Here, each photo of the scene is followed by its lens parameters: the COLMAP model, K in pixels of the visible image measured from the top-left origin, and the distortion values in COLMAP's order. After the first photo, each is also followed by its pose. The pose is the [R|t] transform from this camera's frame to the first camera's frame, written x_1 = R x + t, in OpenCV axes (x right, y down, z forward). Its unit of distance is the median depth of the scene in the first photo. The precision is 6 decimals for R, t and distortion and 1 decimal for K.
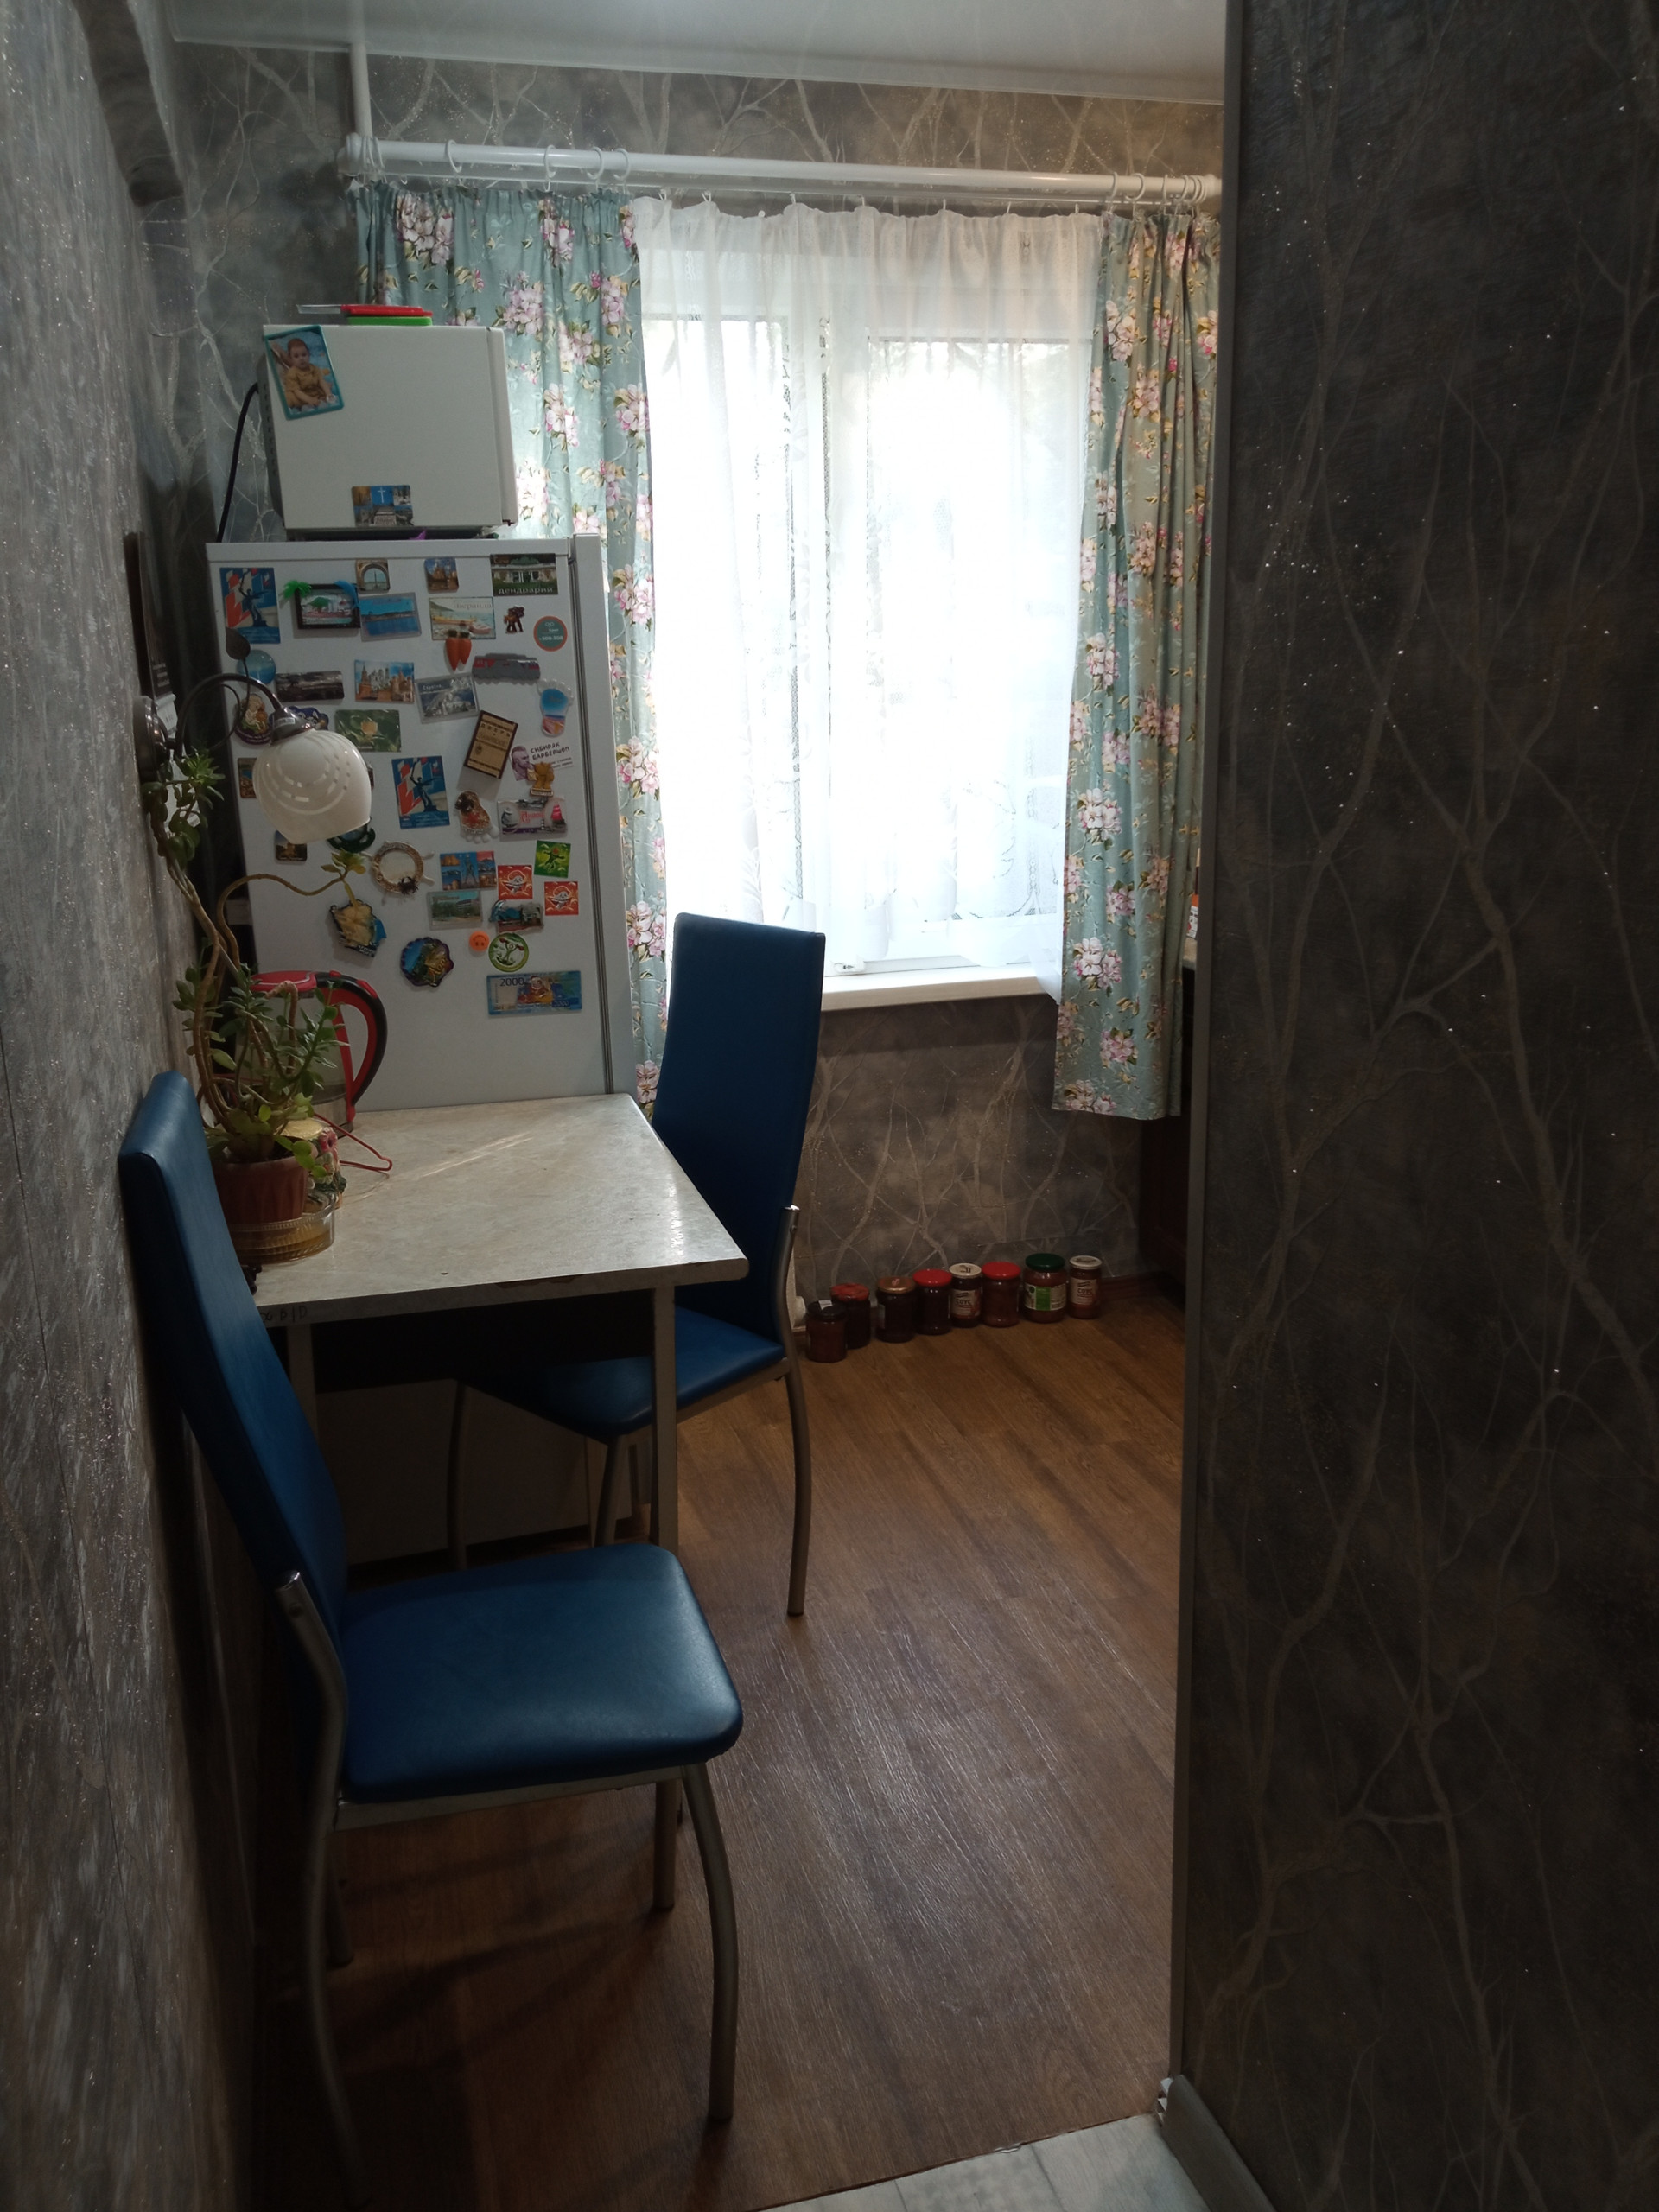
lens RADIAL K [[1811.6, 0, 837.9], [0, 1811.6, 1113.0], [0, 0, 1]] dist [0.124869, -0.220152]
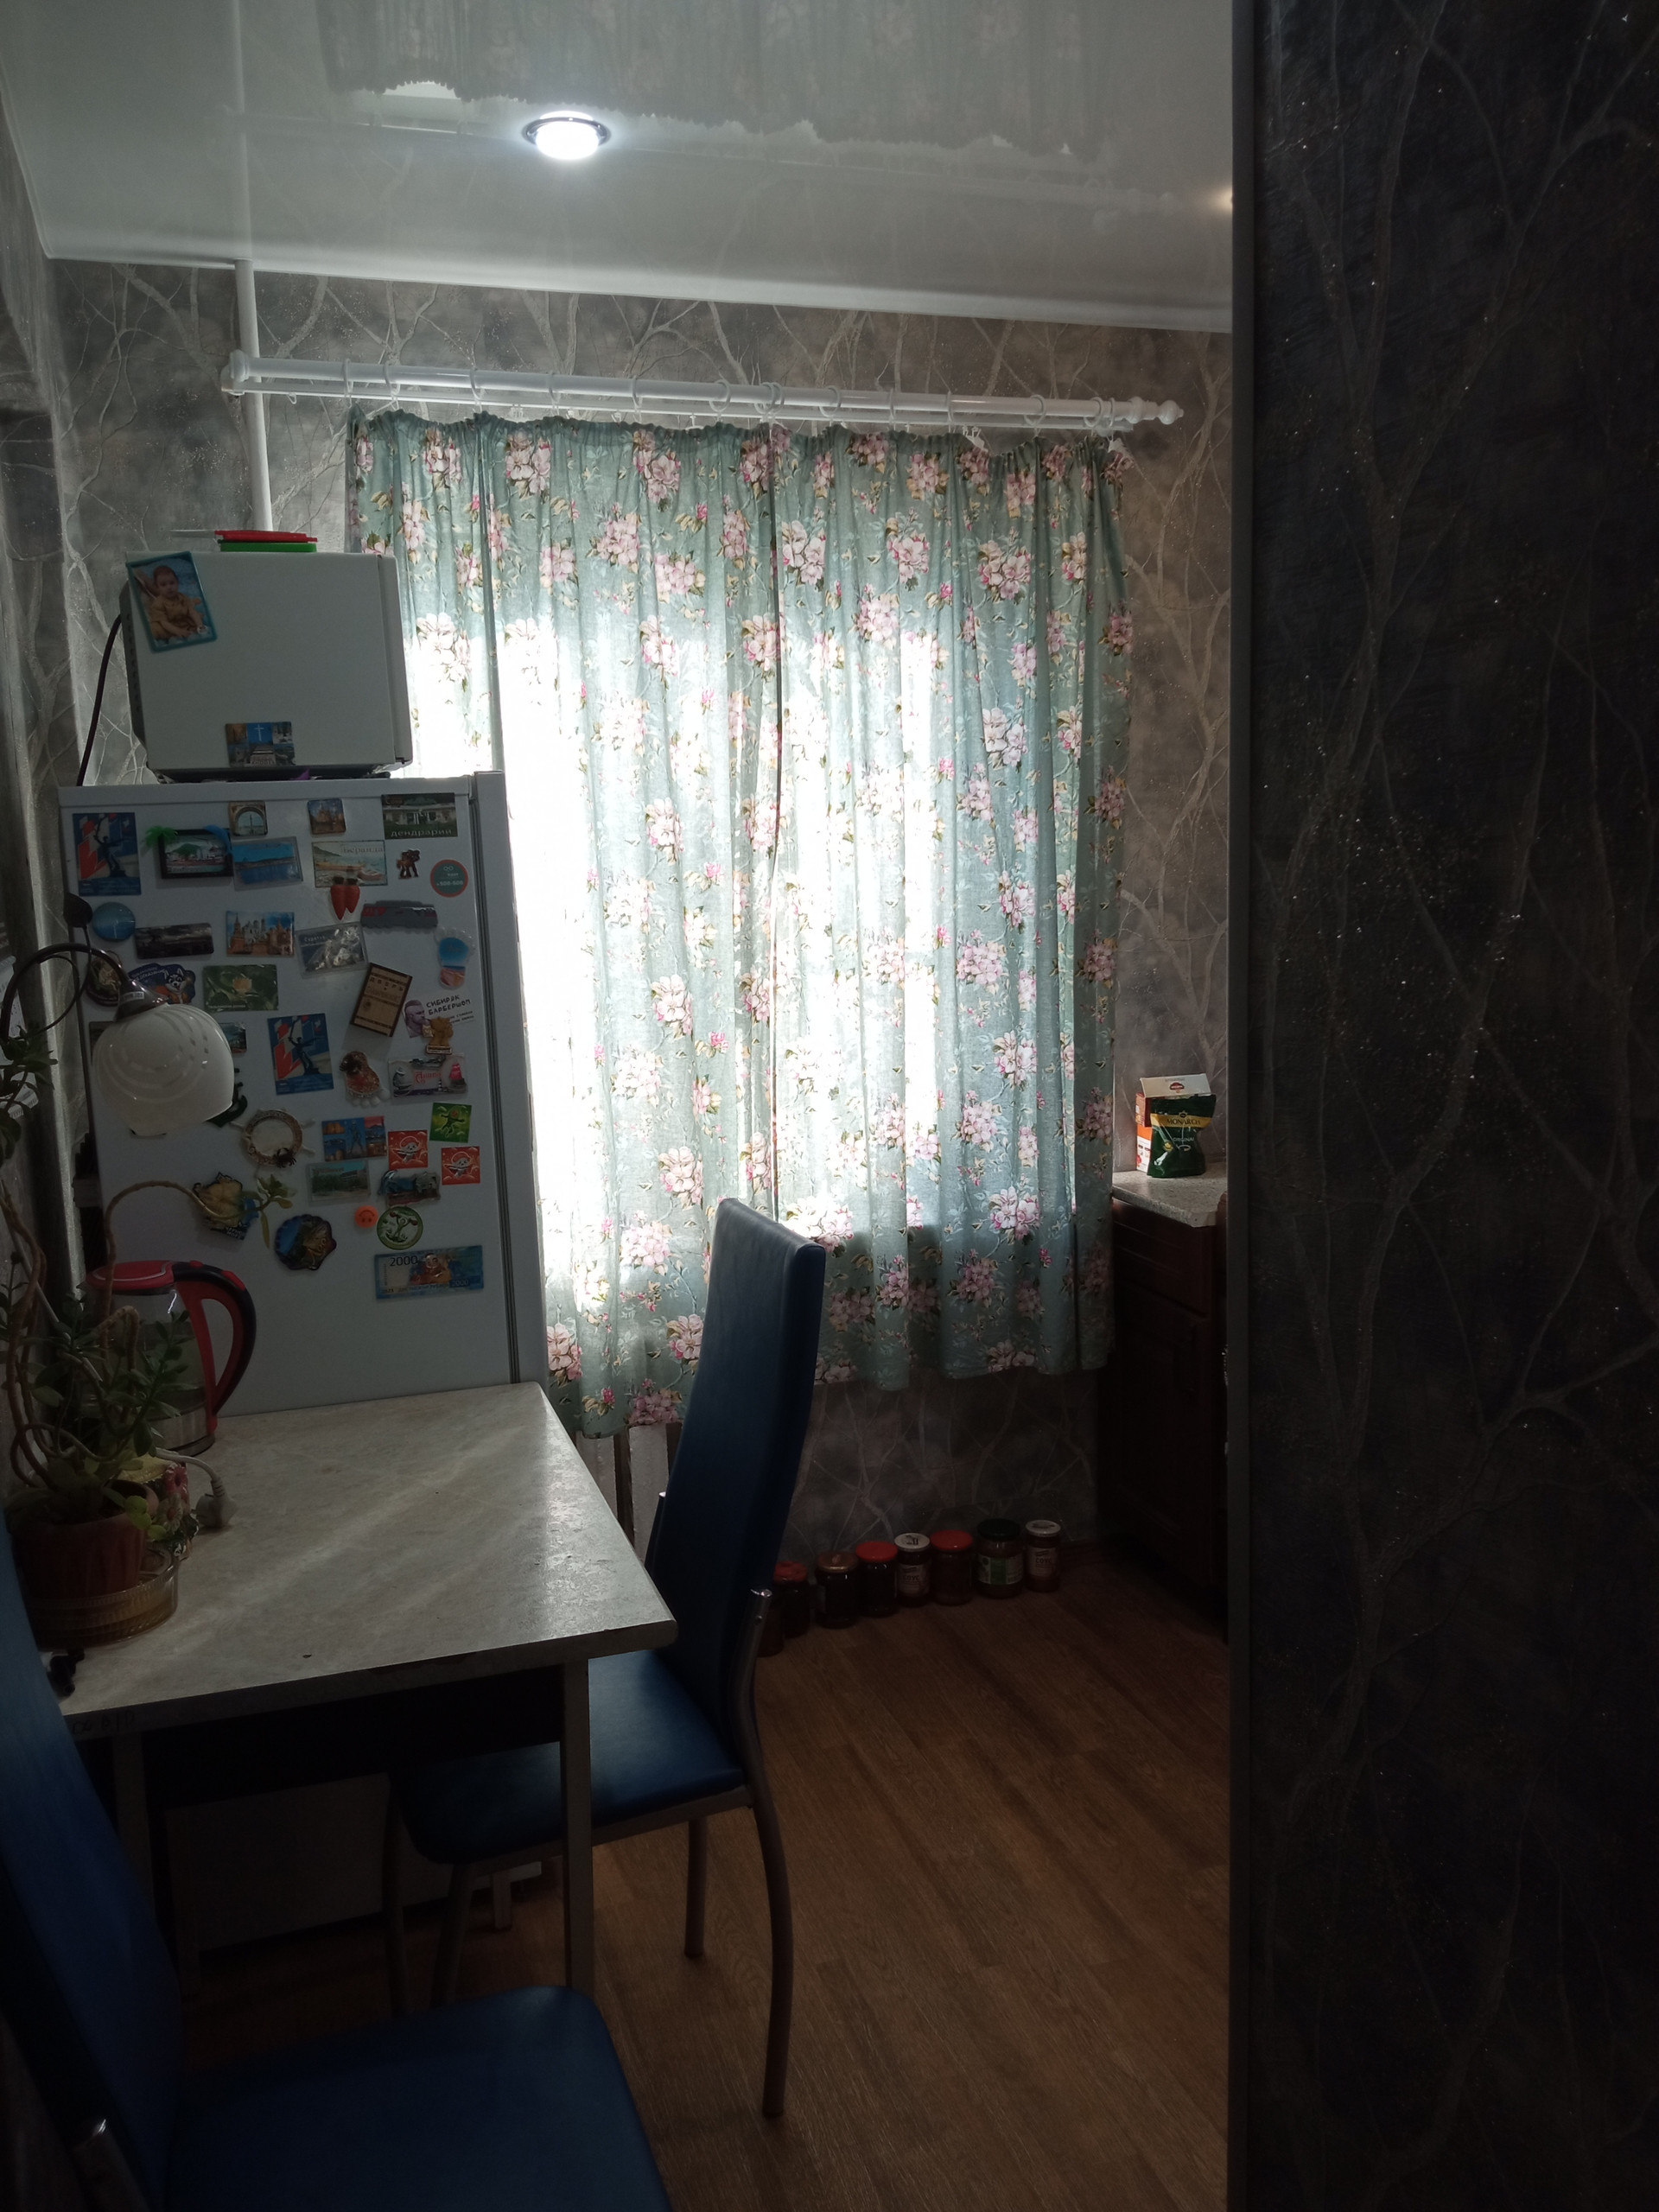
lens RADIAL K [[1822.5, 0, 836.2], [0, 1822.5, 1116.1], [0, 0, 1]] dist [0.146919, -0.305901]
pose [[0.998819, -0.016195, 0.045800, -0.009189], [0.020746, 0.994701, -0.100692, -0.048780], [-0.043926, 0.101523, 0.993863, 0.099272]]
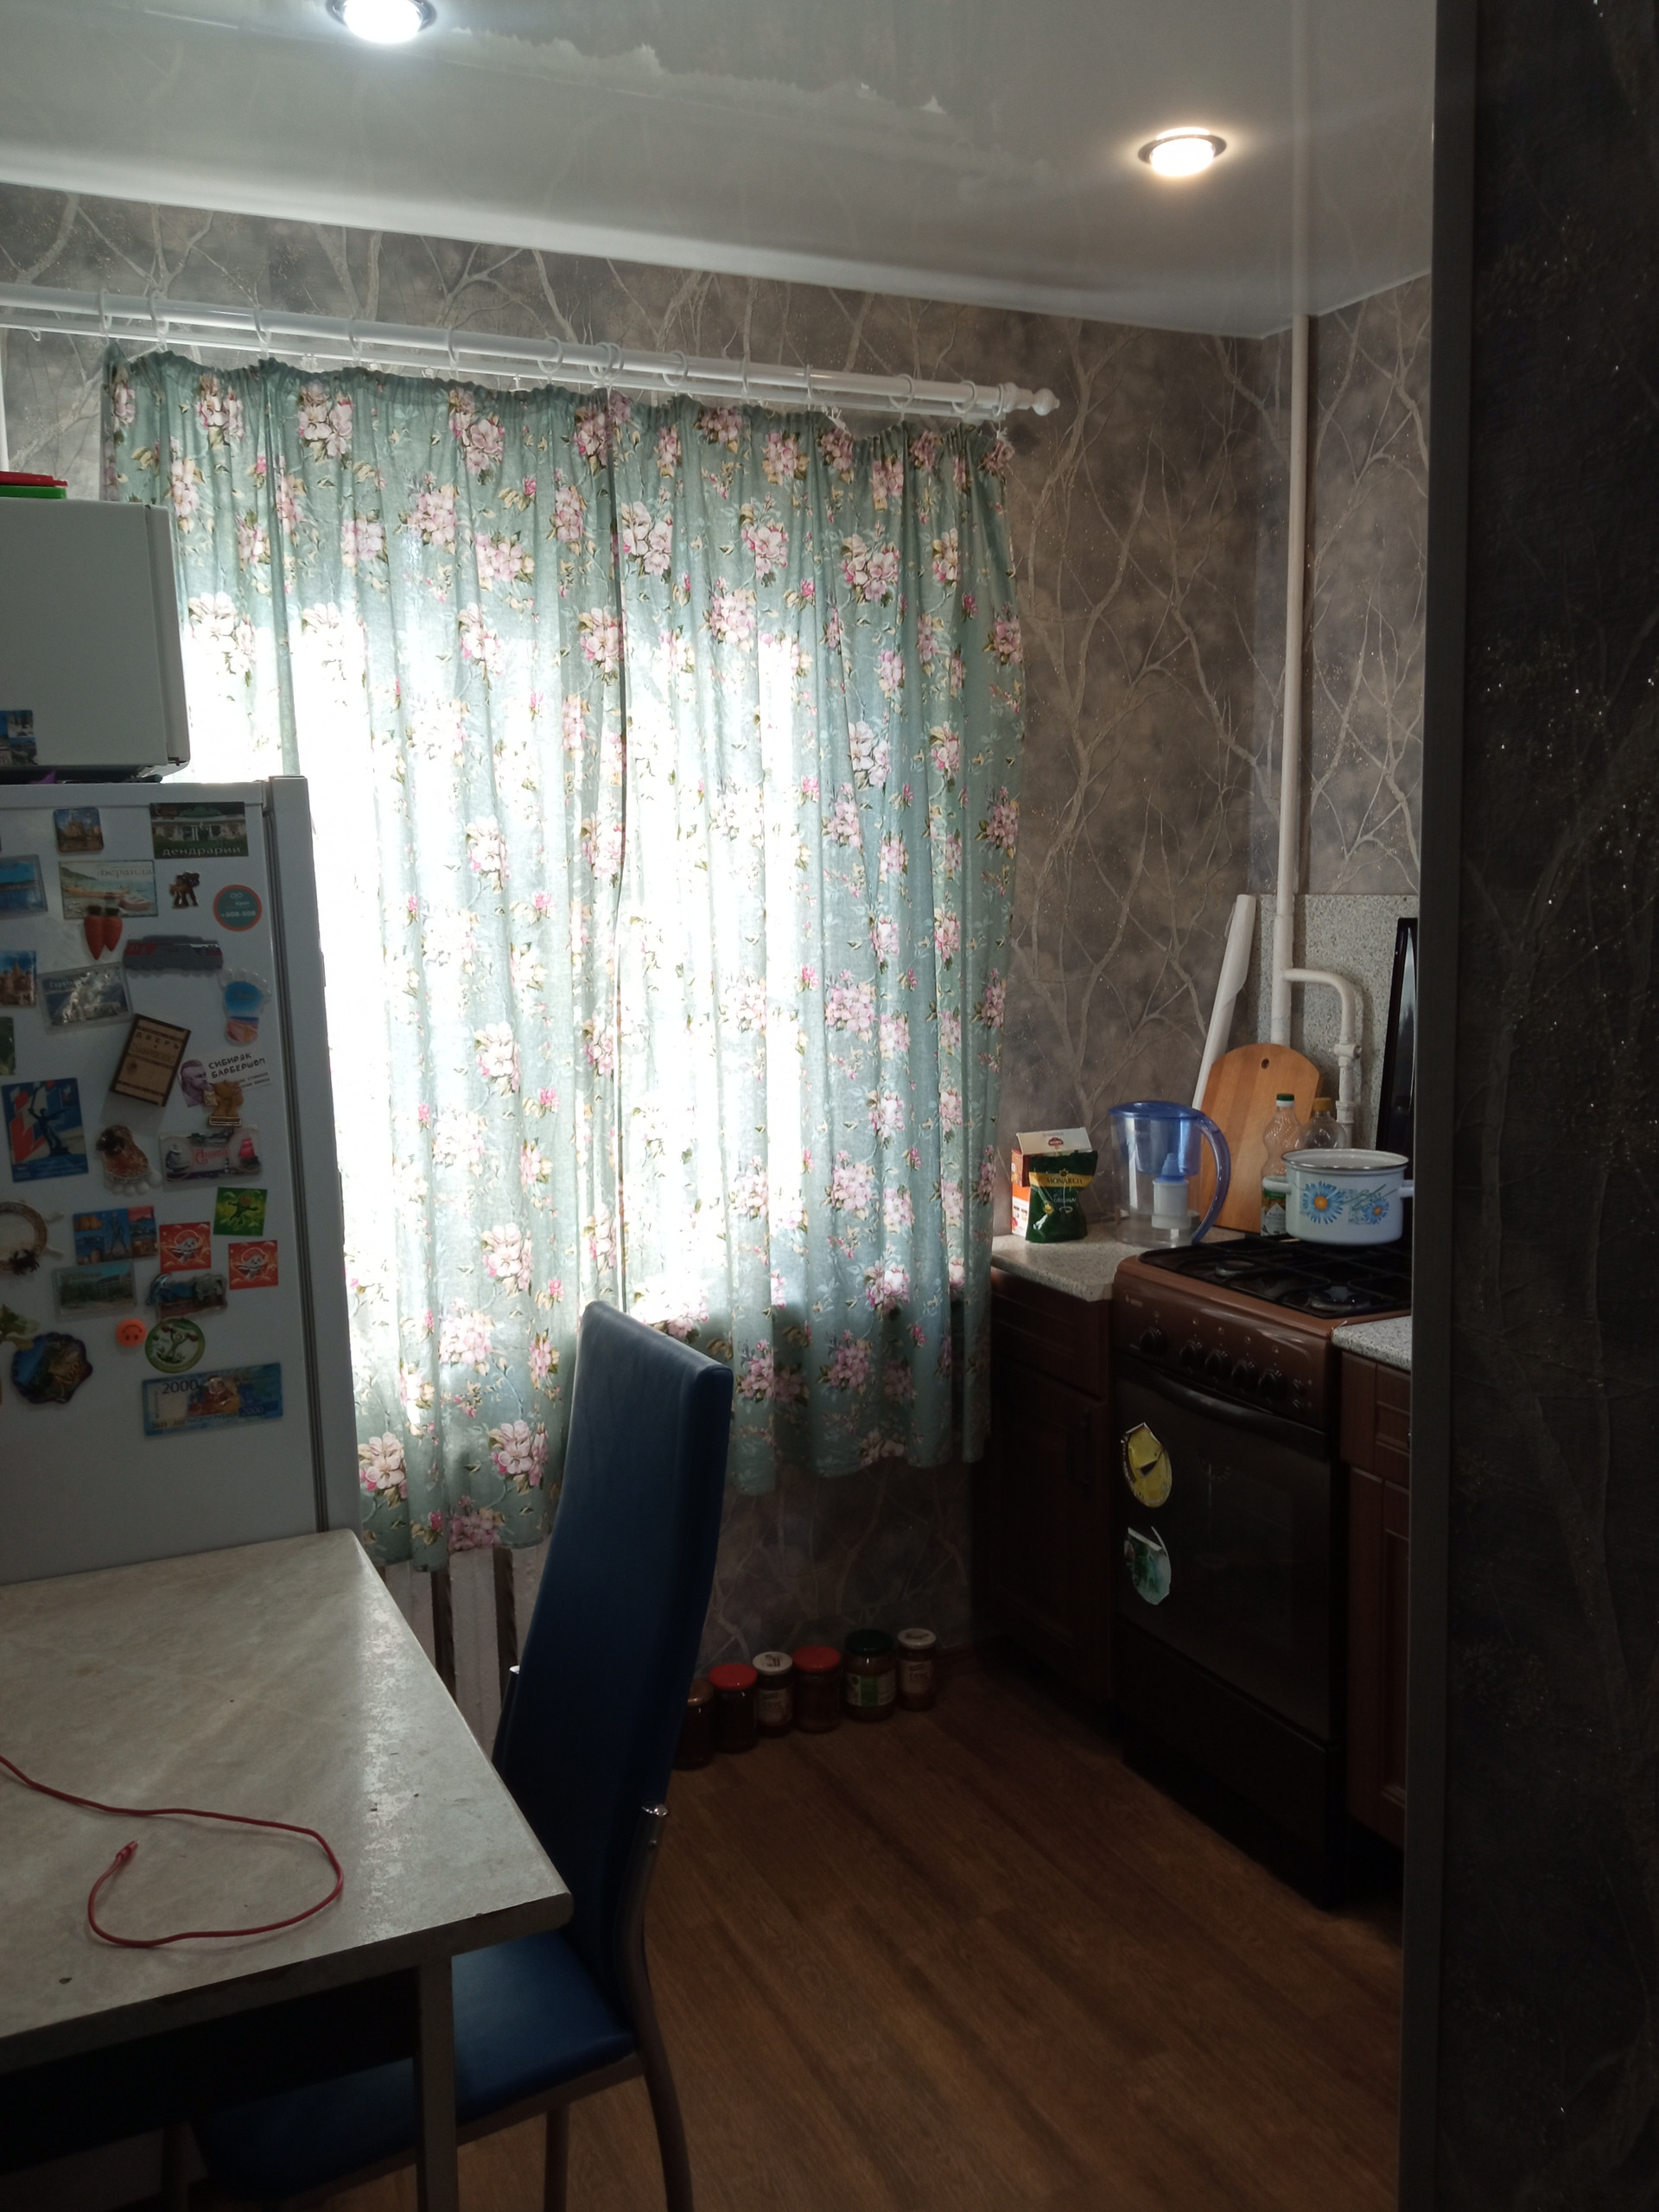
lens RADIAL K [[1832.5, 0, 837.4], [0, 1832.5, 1118.7], [0, 0, 1]] dist [0.121590, -0.230034]
pose [[0.985738, -0.024333, 0.166520, -0.046190], [0.043747, 0.992525, -0.113935, -0.083504], [-0.162503, 0.119594, 0.979434, 0.247029]]
